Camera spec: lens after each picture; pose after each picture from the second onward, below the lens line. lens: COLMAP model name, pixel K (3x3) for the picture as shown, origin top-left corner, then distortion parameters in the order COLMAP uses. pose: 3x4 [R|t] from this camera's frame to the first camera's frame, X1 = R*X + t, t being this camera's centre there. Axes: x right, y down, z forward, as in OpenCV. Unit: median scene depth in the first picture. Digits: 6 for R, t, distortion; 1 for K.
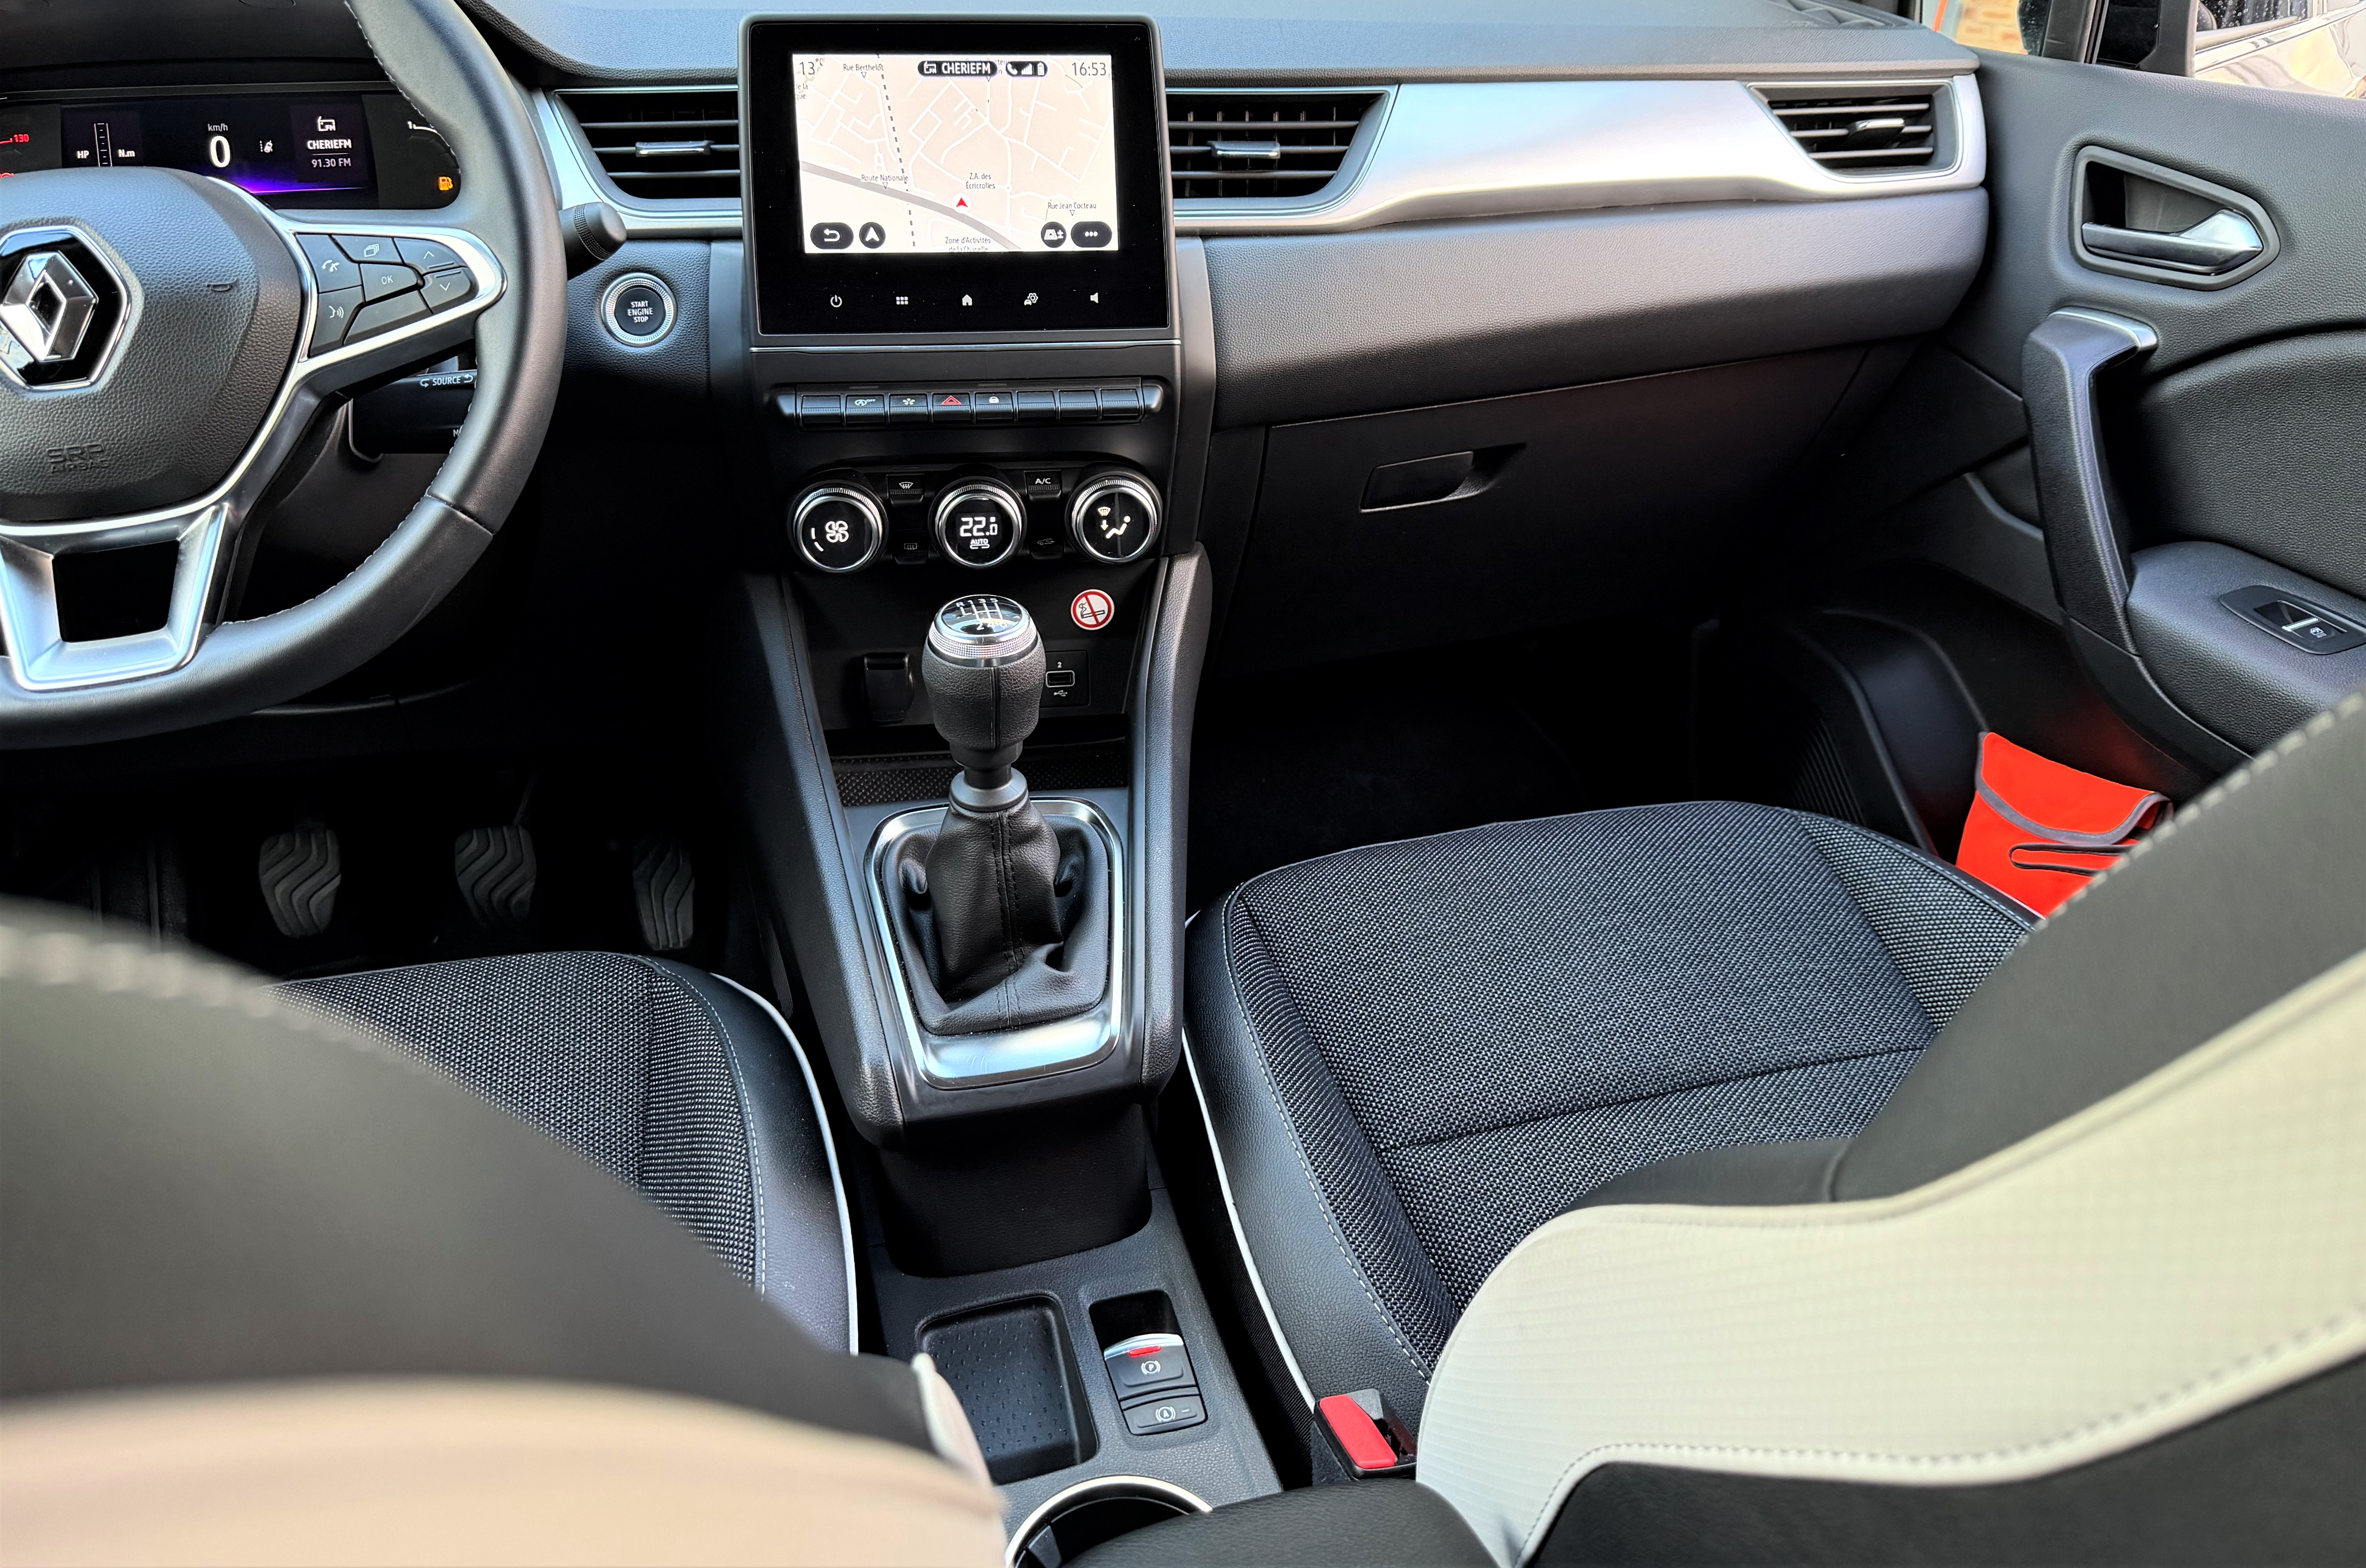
lens RADIAL K [[1717.6, 0, 1216.3], [0, 1717.6, 735.0], [0, 0, 1]] dist [0.088592, -0.215928]
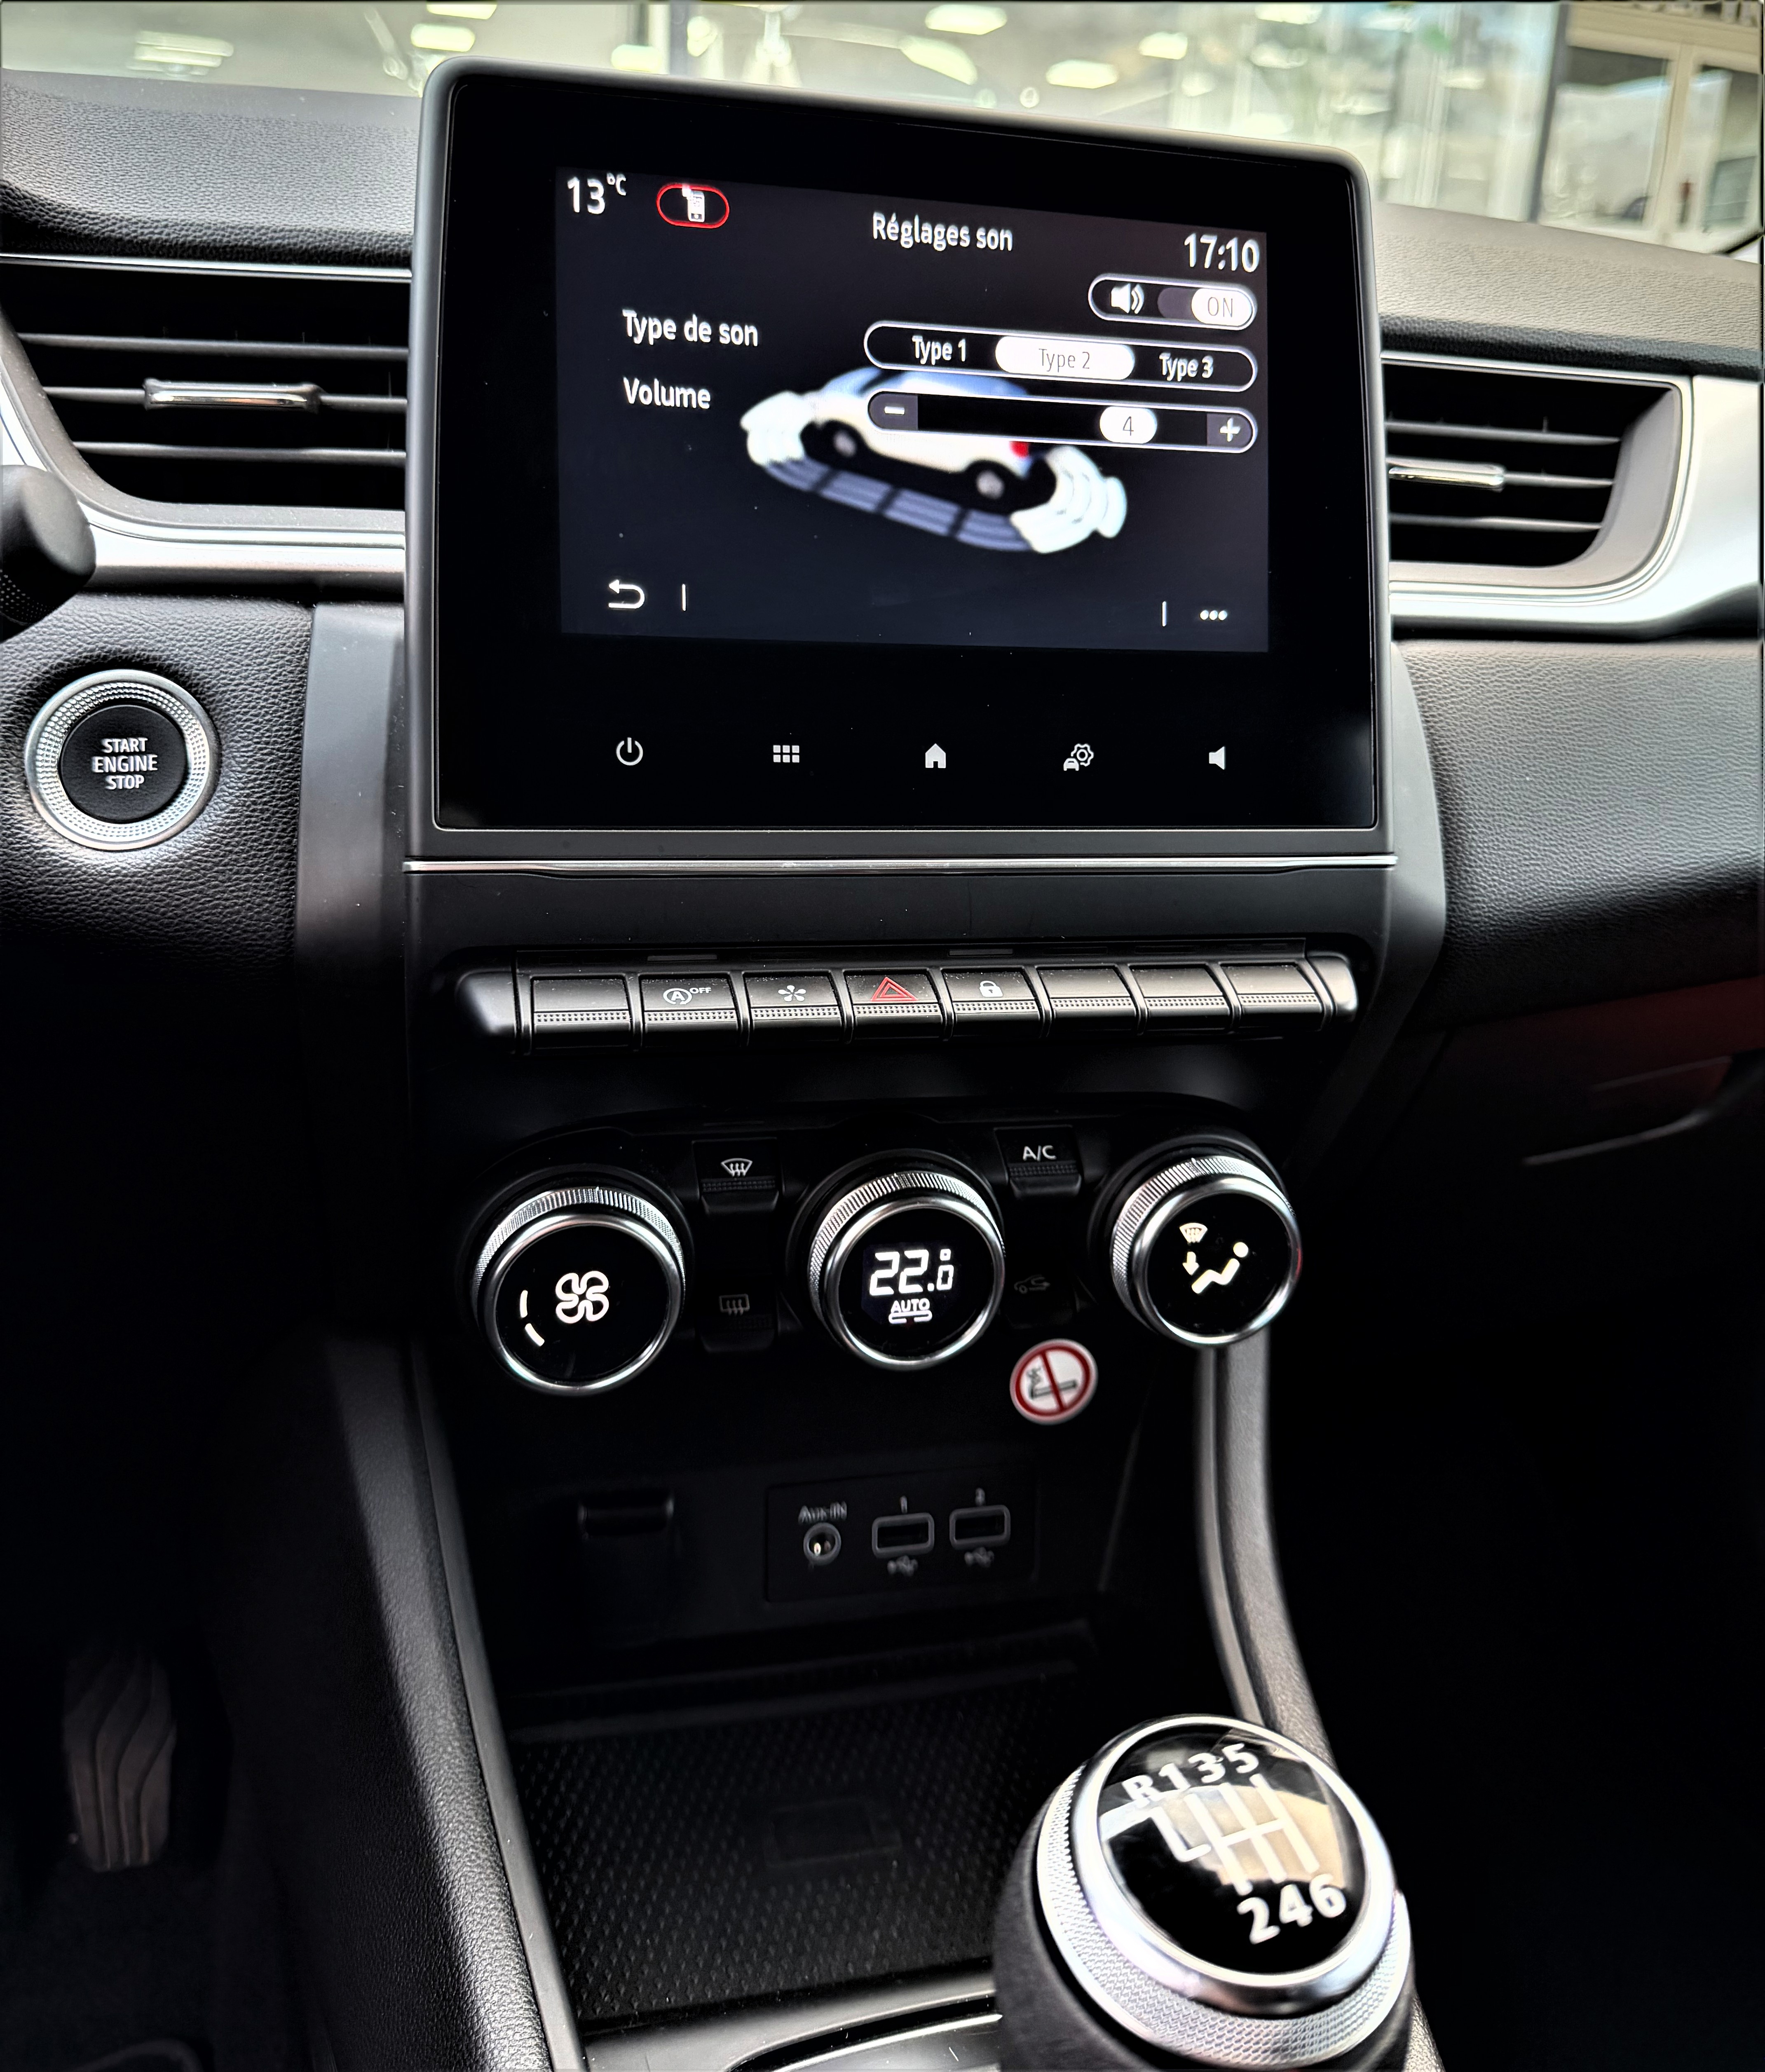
lens RADIAL K [[1657.6, 0, 879.1], [0, 1657.6, 891.1], [0, 0, 1]] dist [0.113019, -0.205629]
pose [[0.996155, 0.021169, 0.085012, -0.185818], [-0.006505, 0.985561, -0.169193, -0.146282], [-0.087366, 0.167990, 0.981910, 0.590947]]
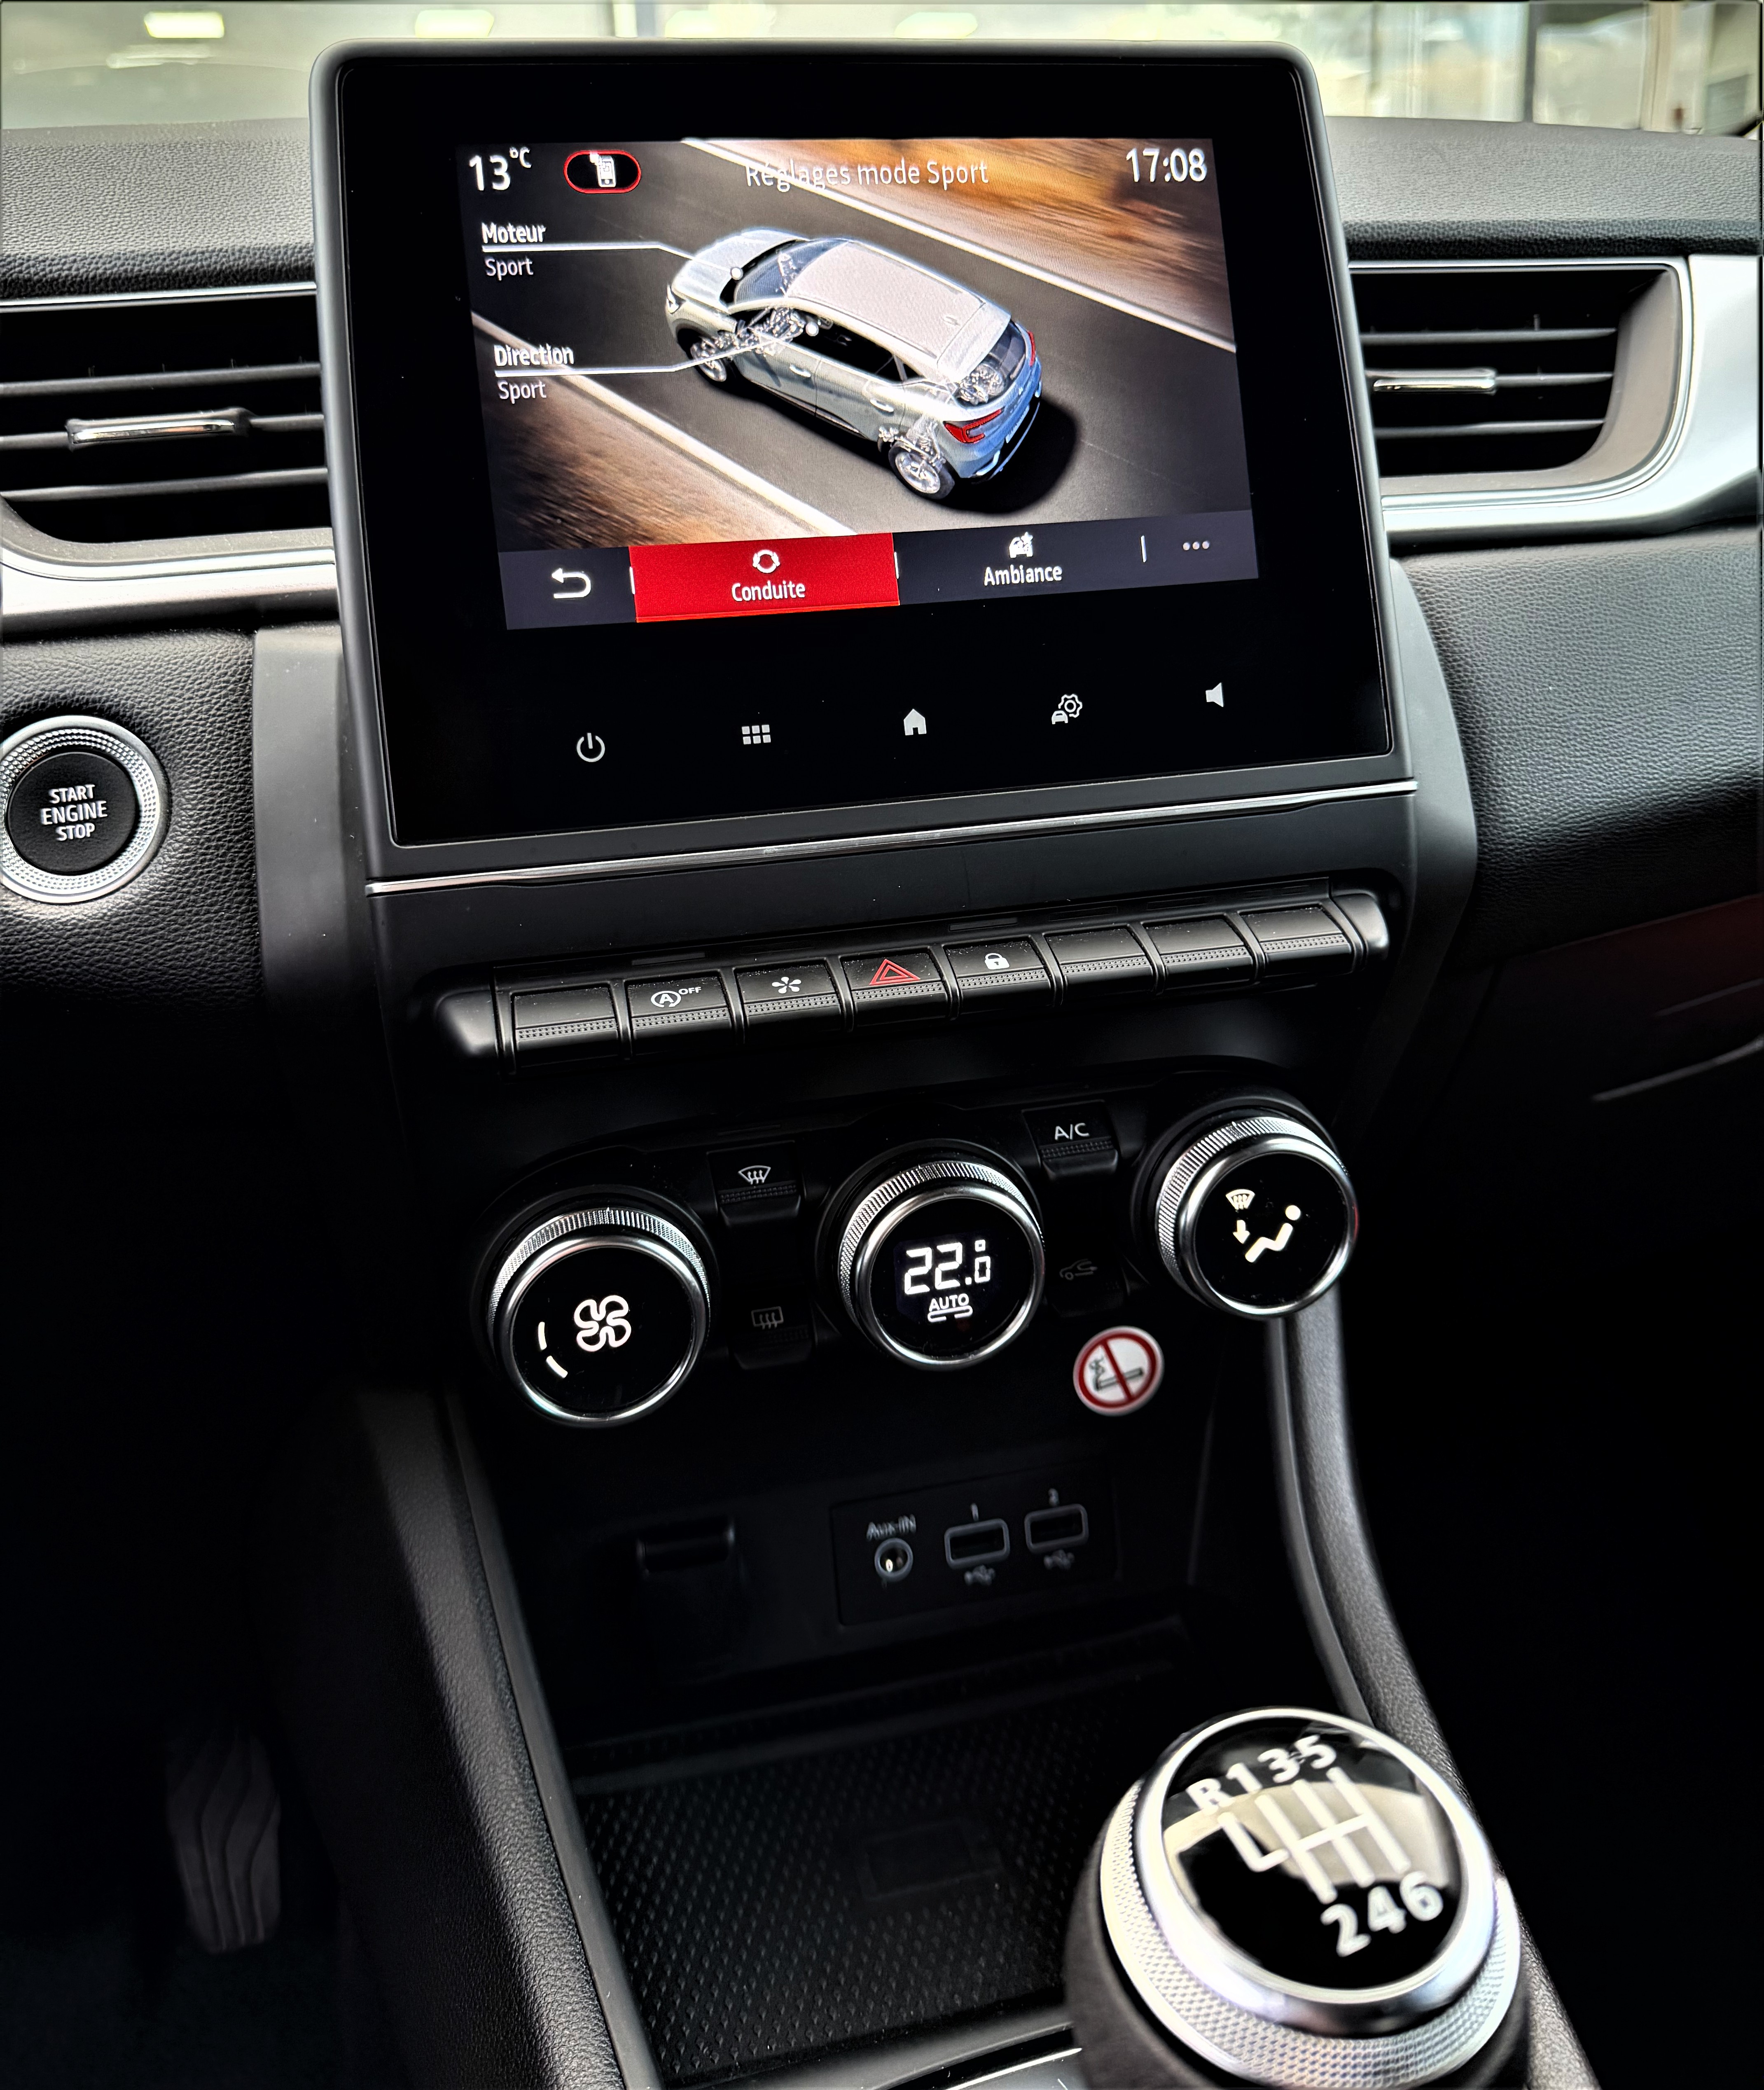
lens RADIAL K [[1651.9, 0, 878.8], [0, 1651.9, 910.7], [0, 0, 1]] dist [0.108760, -0.195644]
pose [[0.995738, -0.076604, 0.051368, -0.170126], [0.084358, 0.981580, -0.171418, -0.139813], [-0.037291, 0.175021, 0.983858, 0.612457]]
